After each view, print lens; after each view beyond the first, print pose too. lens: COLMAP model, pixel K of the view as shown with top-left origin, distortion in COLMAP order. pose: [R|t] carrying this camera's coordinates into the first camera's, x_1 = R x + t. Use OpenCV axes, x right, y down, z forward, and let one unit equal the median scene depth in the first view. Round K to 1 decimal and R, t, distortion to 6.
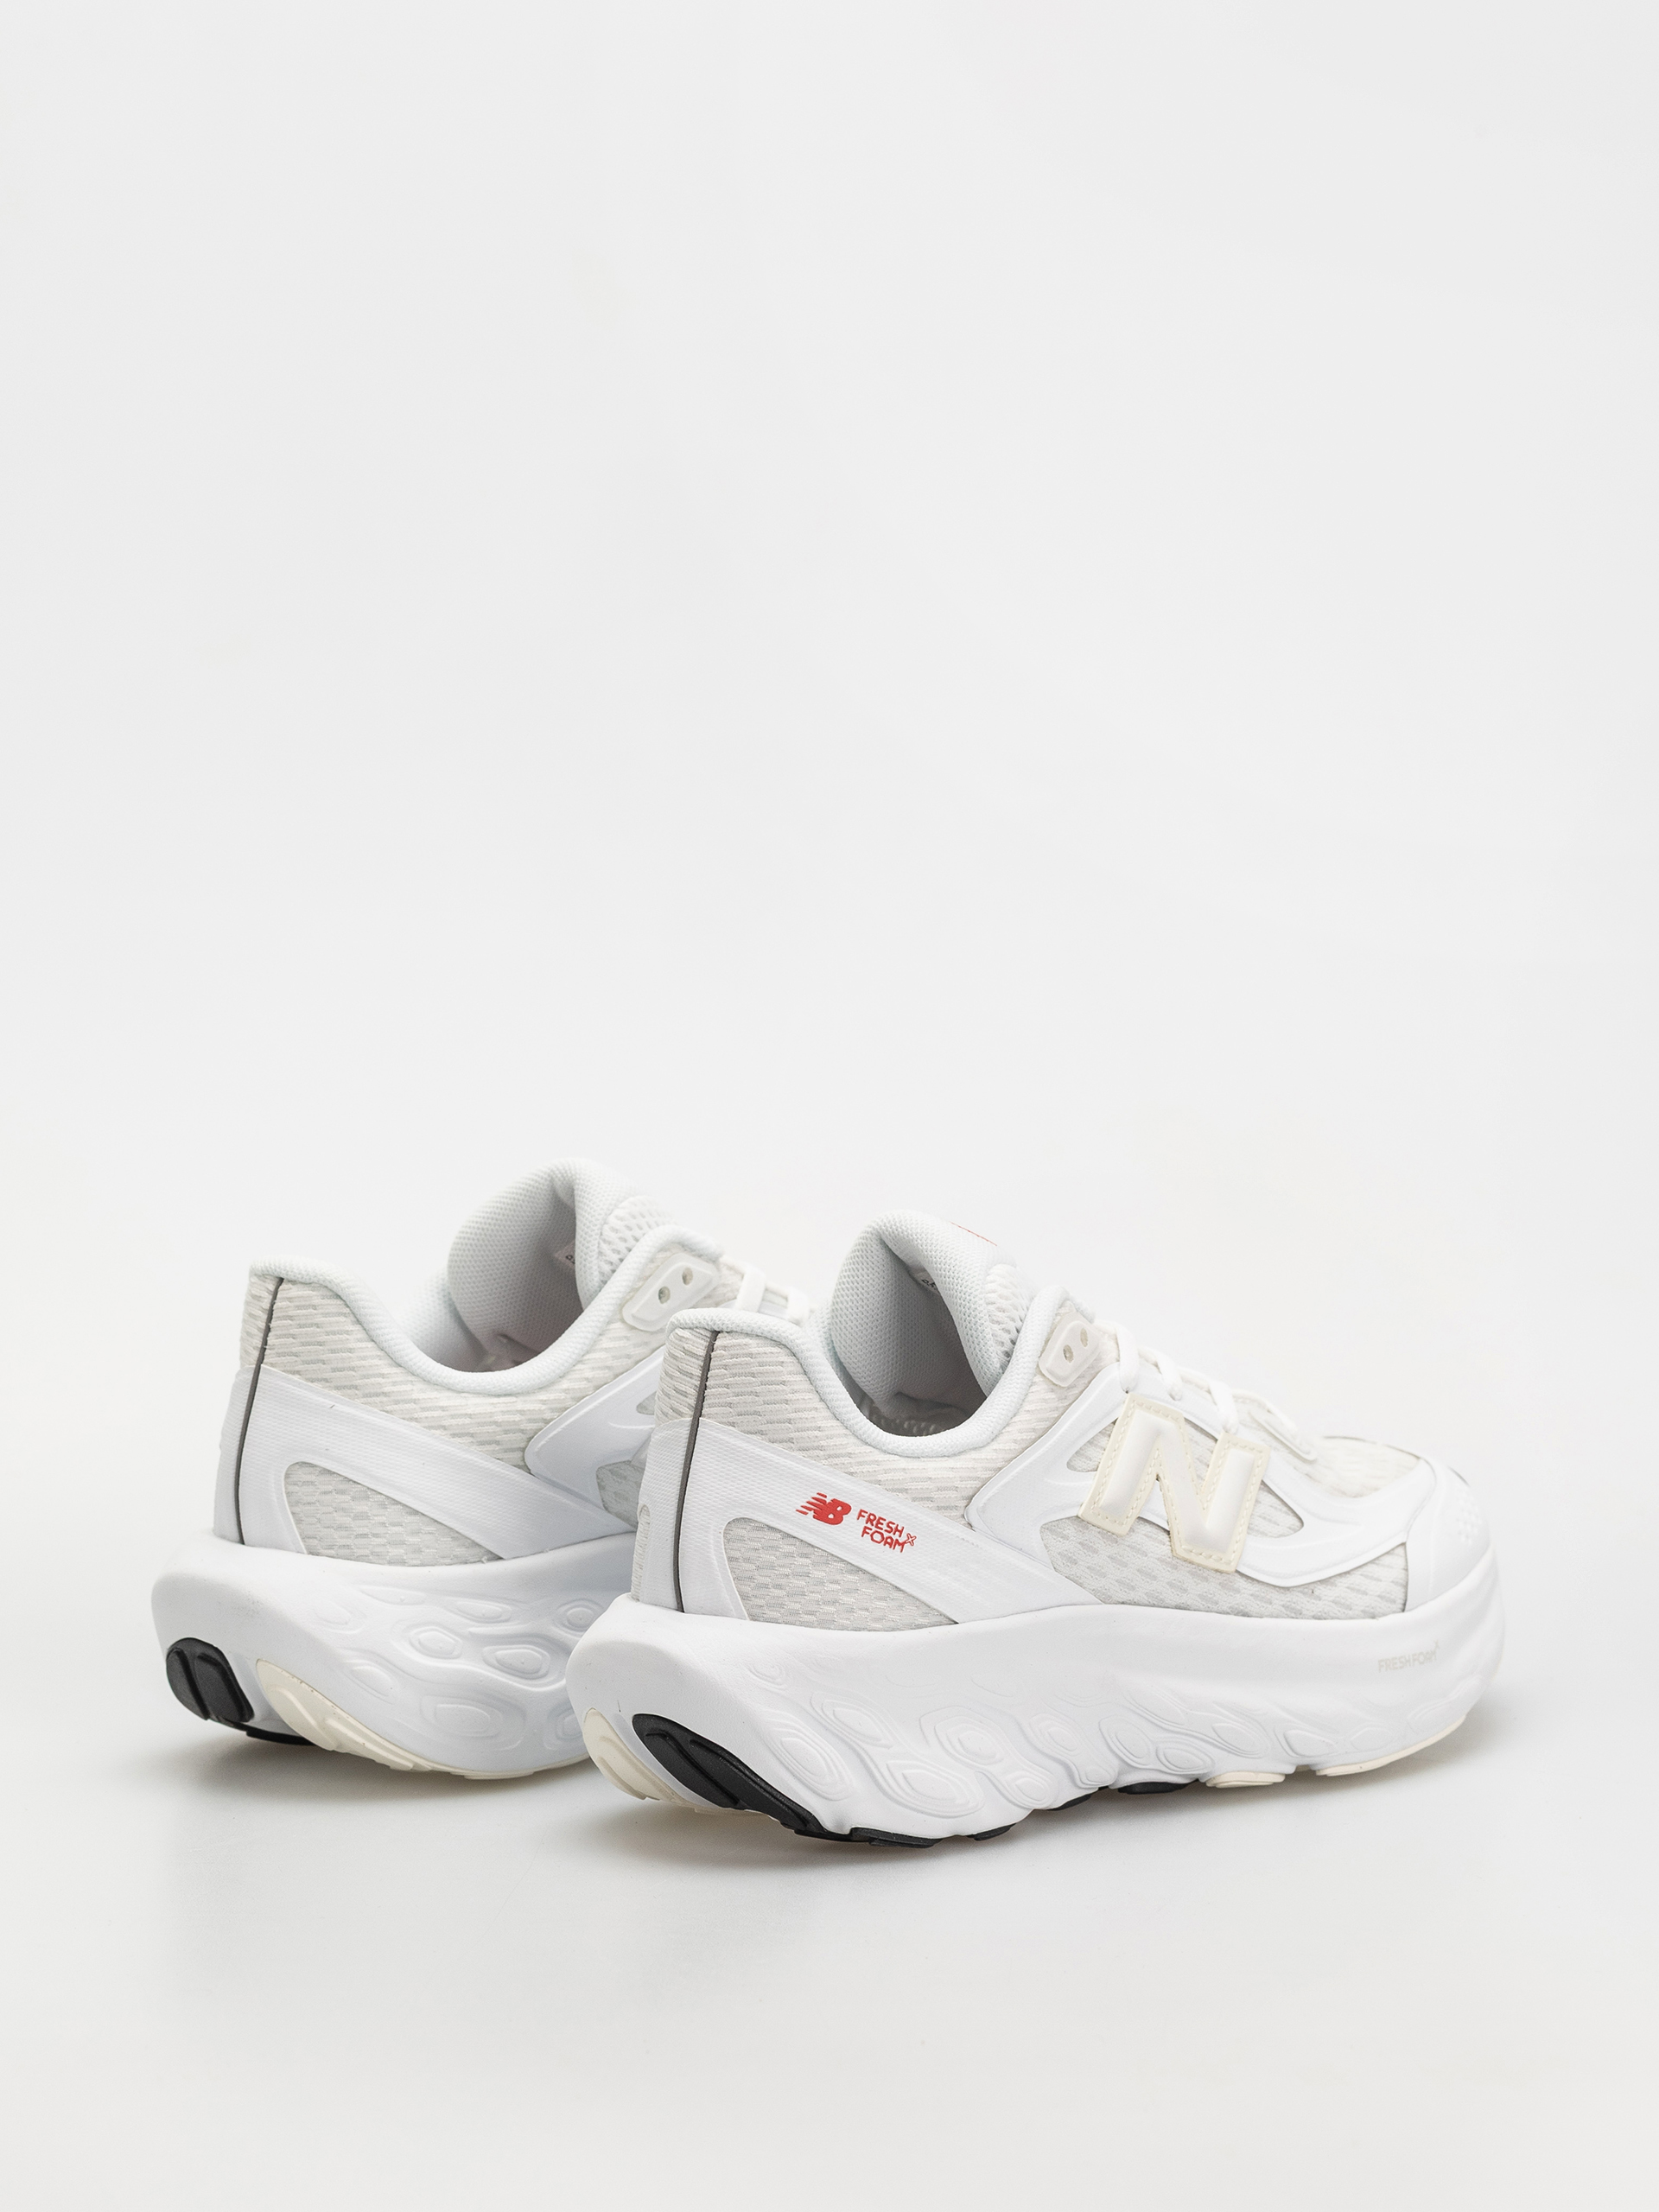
lens RADIAL K [[6594.2, 0, 829.5], [0, 6594.2, 1106.0], [0, 0, 1]] dist [0.109275, 2.827427]
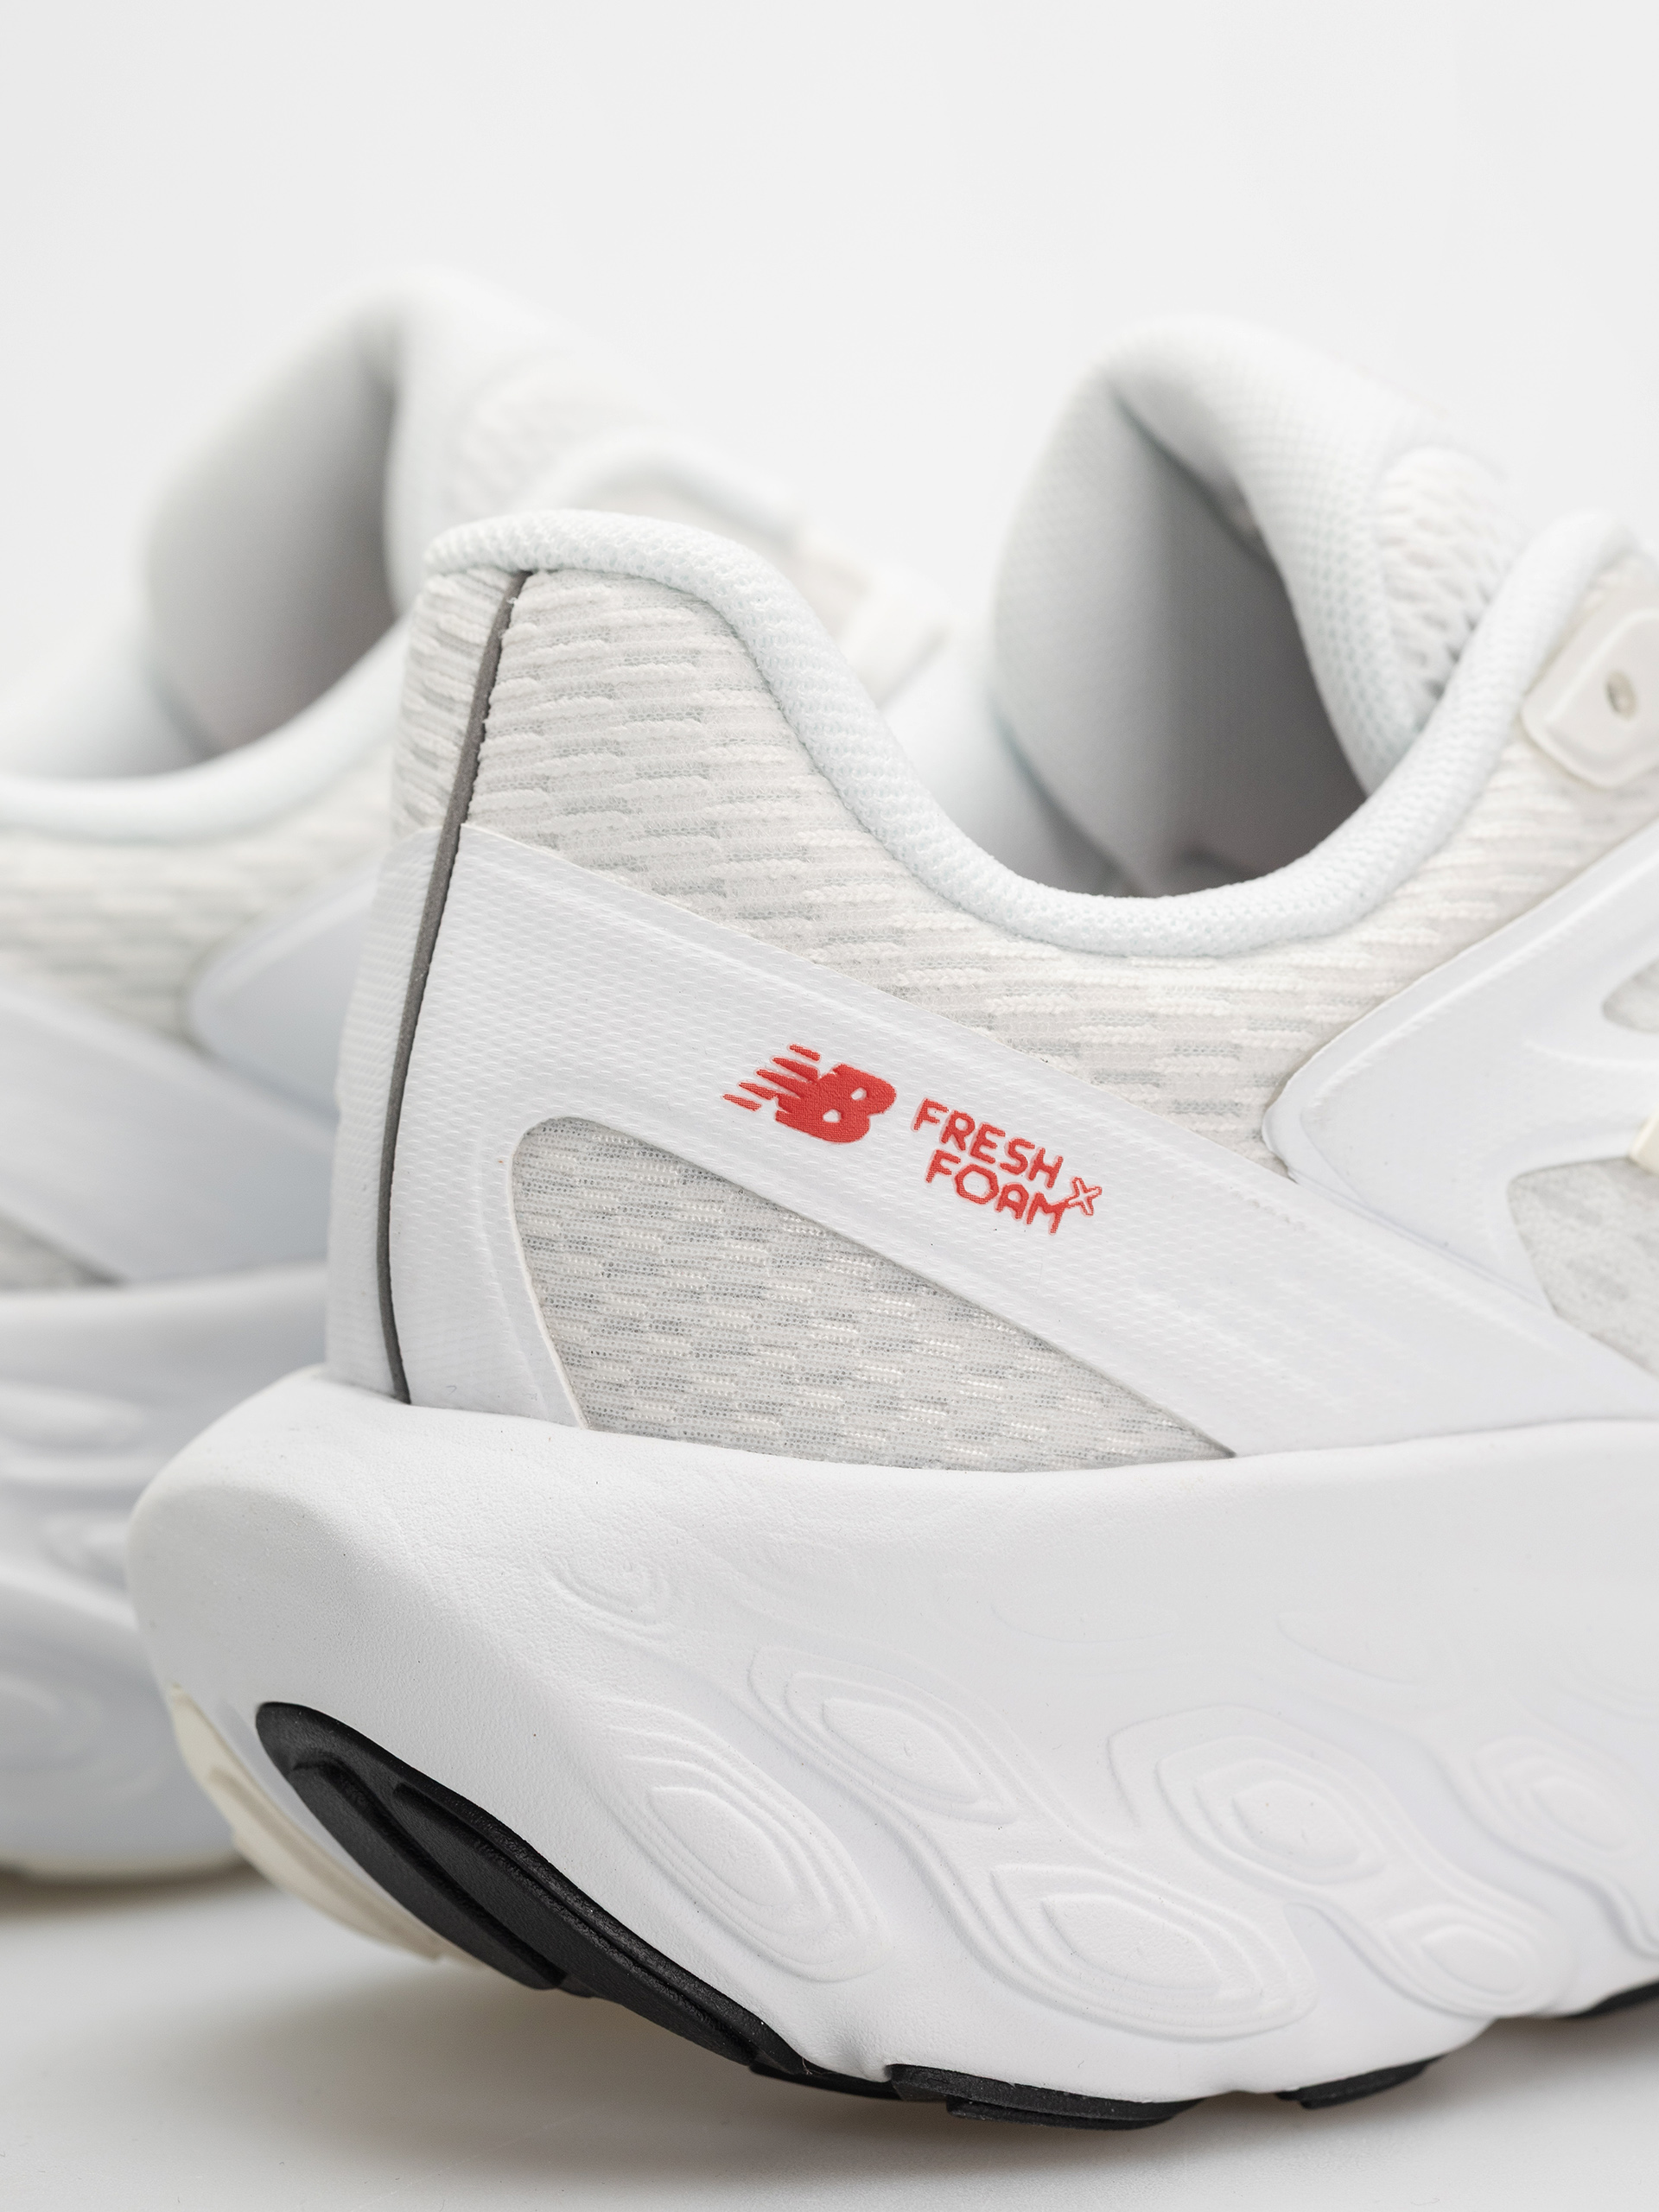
lens RADIAL K [[6594.2, 0, 829.5], [0, 6594.2, 1106.0], [0, 0, 1]] dist [0.109275, 2.827427]
pose [[0.986288, 0.011751, -0.164612, 0.054117], [-0.012274, 0.999922, -0.002161, 0.062133], [0.164574, 0.004152, 0.986356, 0.672899]]
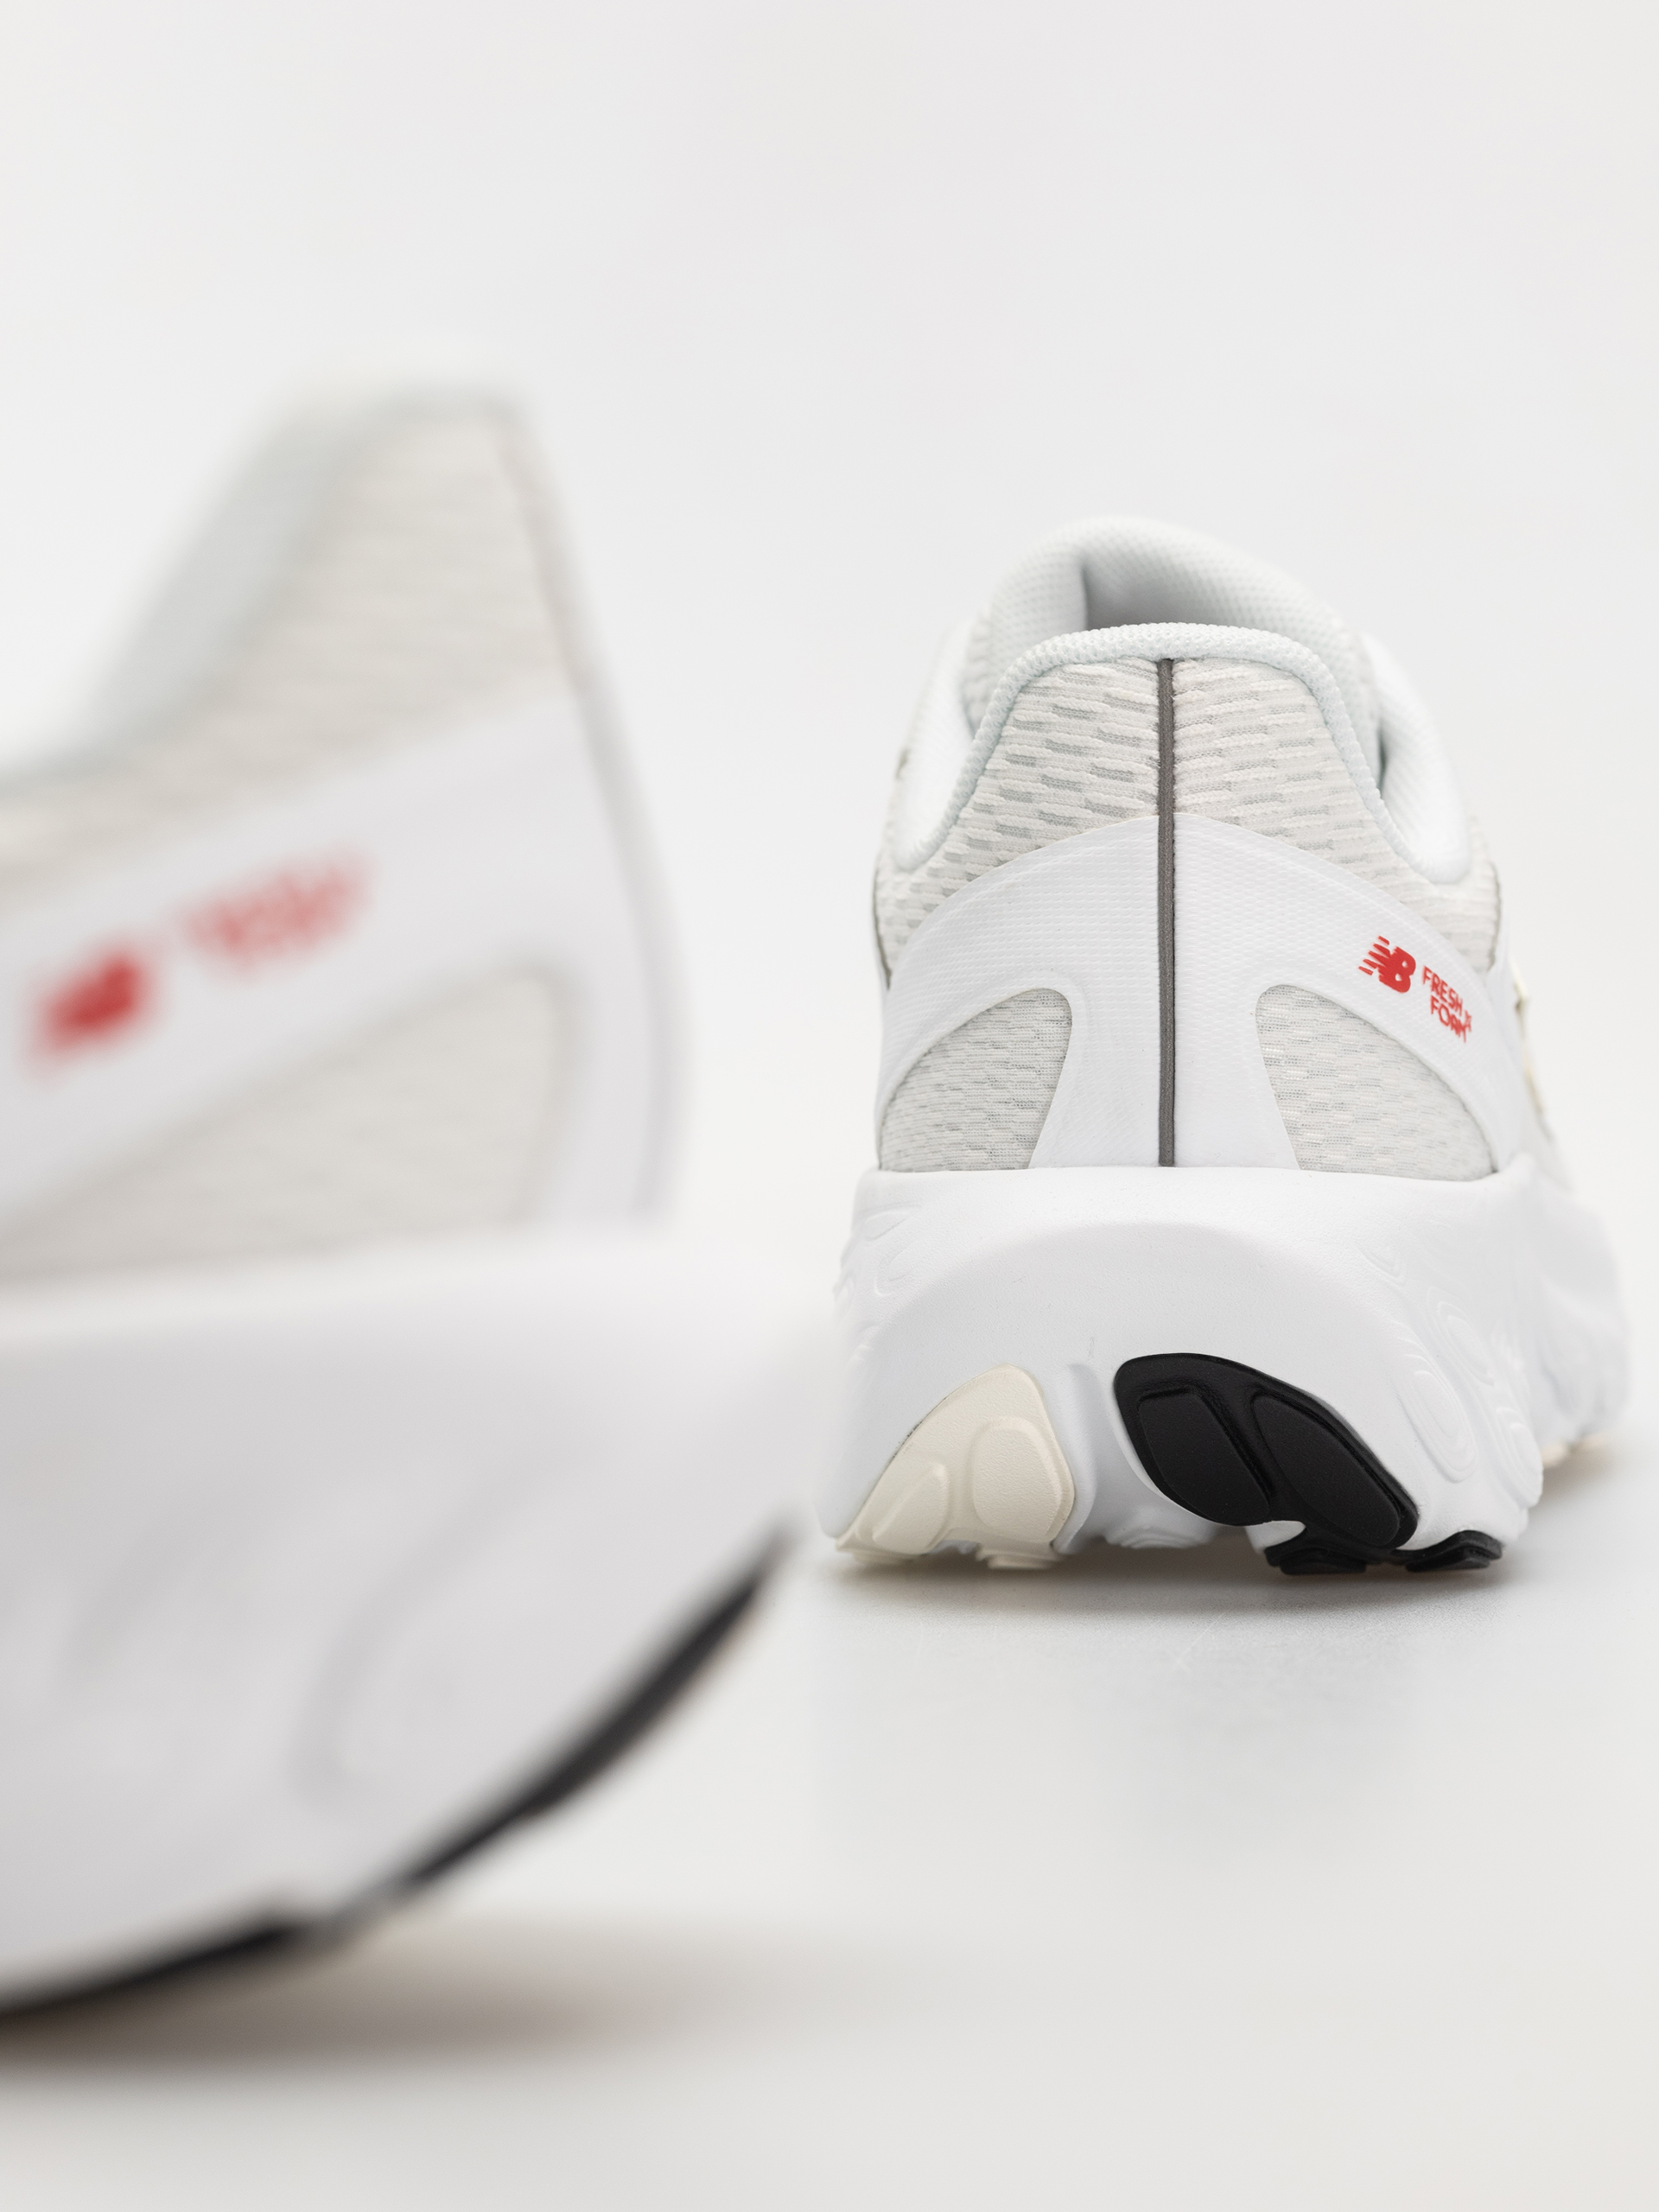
lens RADIAL K [[6594.2, 0, 829.5], [0, 6594.2, 1106.0], [0, 0, 1]] dist [0.109275, 2.827427]
pose [[0.787190, -0.044997, 0.615067, -0.381171], [0.071351, 0.997282, -0.018359, 0.079599], [-0.612569, 0.058338, 0.788261, 0.586775]]
